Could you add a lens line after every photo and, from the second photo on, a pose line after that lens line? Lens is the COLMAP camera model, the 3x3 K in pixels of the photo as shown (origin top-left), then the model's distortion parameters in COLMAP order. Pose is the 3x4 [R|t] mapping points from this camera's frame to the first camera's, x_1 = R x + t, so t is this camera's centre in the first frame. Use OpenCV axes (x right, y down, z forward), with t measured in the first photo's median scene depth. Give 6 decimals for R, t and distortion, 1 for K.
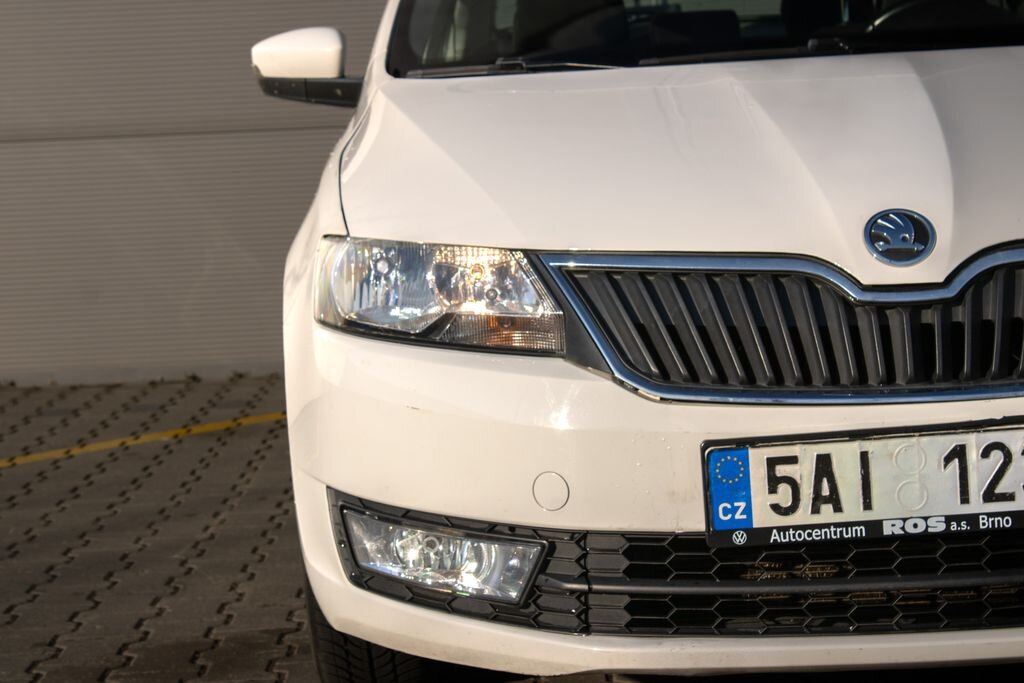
lens RADIAL K [[2410.1, 0, 512.0], [0, 2410.1, 341.5], [0, 0, 1]] dist [0.035766, 0.624103]
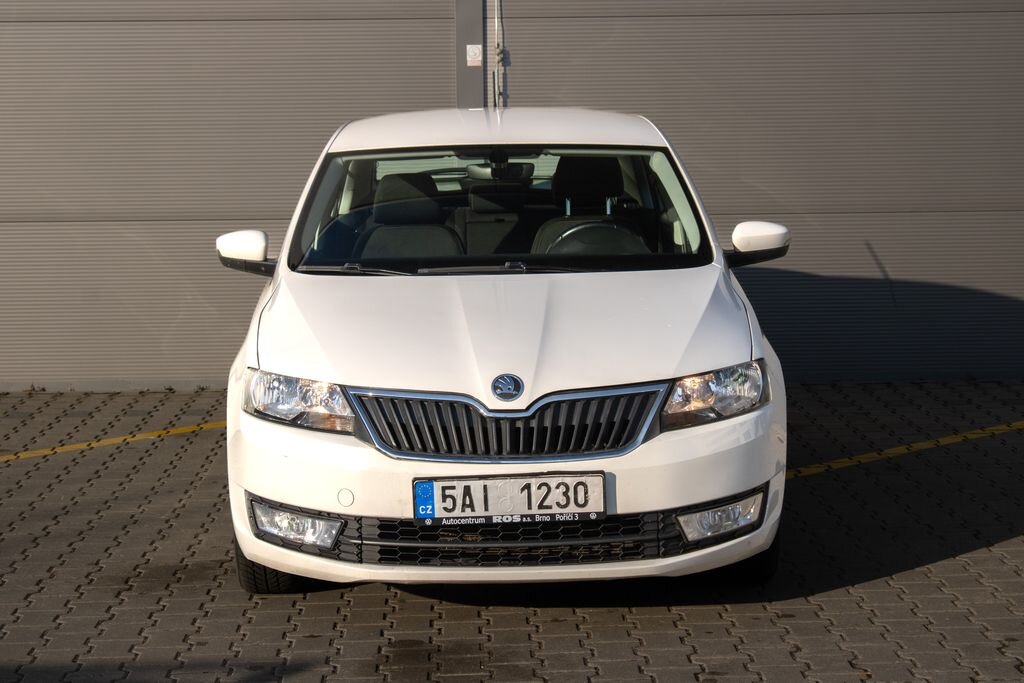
lens RADIAL K [[2438.6, 0, 512.0], [0, 2438.6, 341.5], [0, 0, 1]] dist [0.081304, 0.383971]
pose [[0.999334, 0.032996, 0.015552, 0.127874], [-0.033288, 0.999267, 0.018903, -0.126638], [-0.014917, -0.019408, 0.999700, -1.215970]]
